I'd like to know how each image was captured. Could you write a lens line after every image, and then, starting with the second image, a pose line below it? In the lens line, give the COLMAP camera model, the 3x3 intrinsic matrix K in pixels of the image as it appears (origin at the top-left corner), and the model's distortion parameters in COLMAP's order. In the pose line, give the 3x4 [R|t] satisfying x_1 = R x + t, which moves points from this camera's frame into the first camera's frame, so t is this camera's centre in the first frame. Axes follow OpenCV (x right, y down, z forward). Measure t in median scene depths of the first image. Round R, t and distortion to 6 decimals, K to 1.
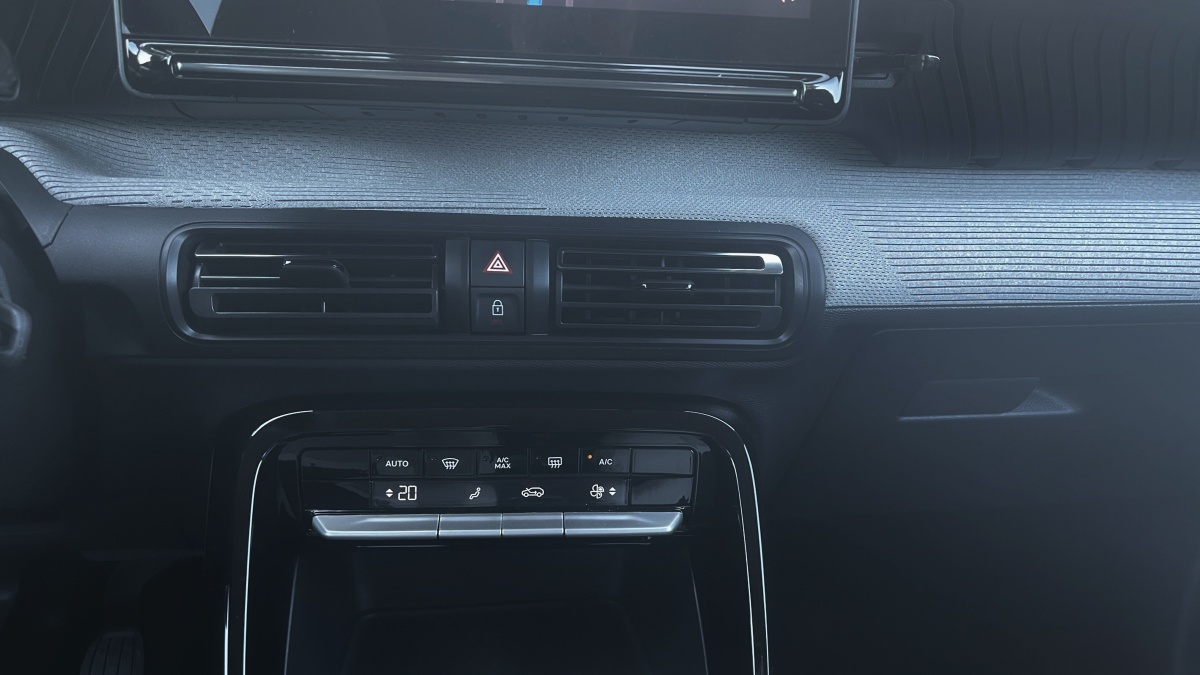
lens RADIAL K [[896.4, 0, 600.0], [0, 896.4, 337.5], [0, 0, 1]] dist [0.066158, -0.101120]
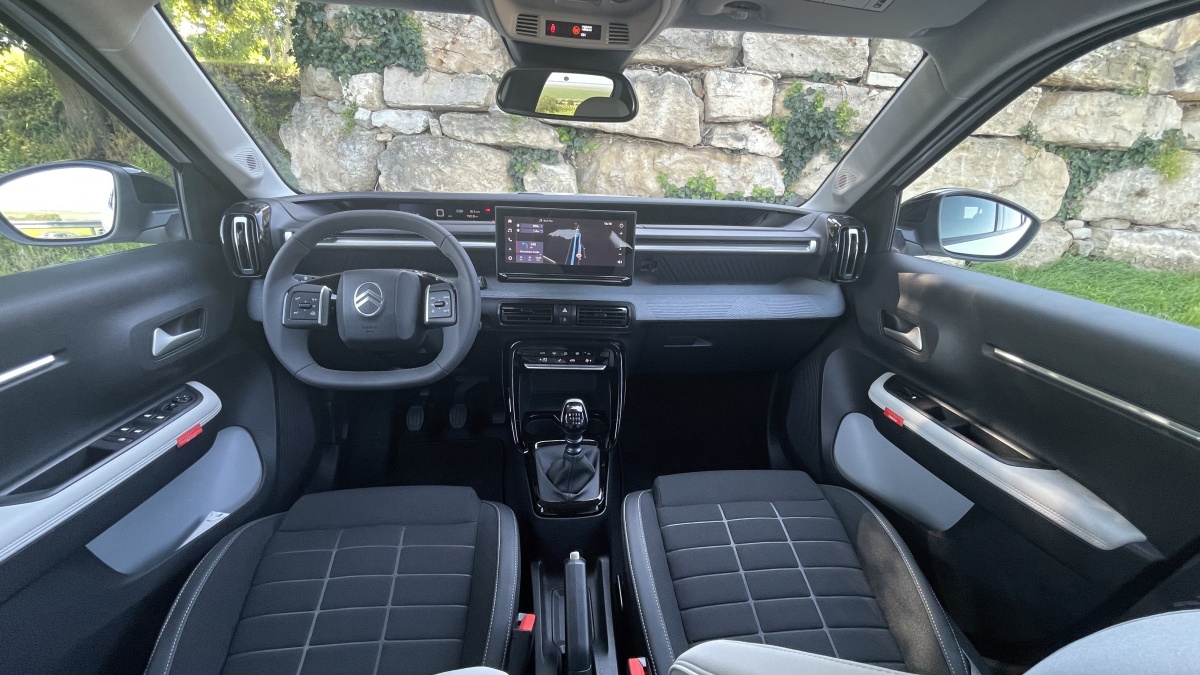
lens RADIAL K [[474.6, 0, 601.1], [0, 474.6, 333.7], [0, 0, 1]] dist [-0.004244, 0.000864]
pose [[0.997870, 0.015706, -0.063319, 0.226593], [-0.013097, 0.999056, 0.041414, -0.061083], [0.063910, -0.040497, 0.997134, -1.409028]]
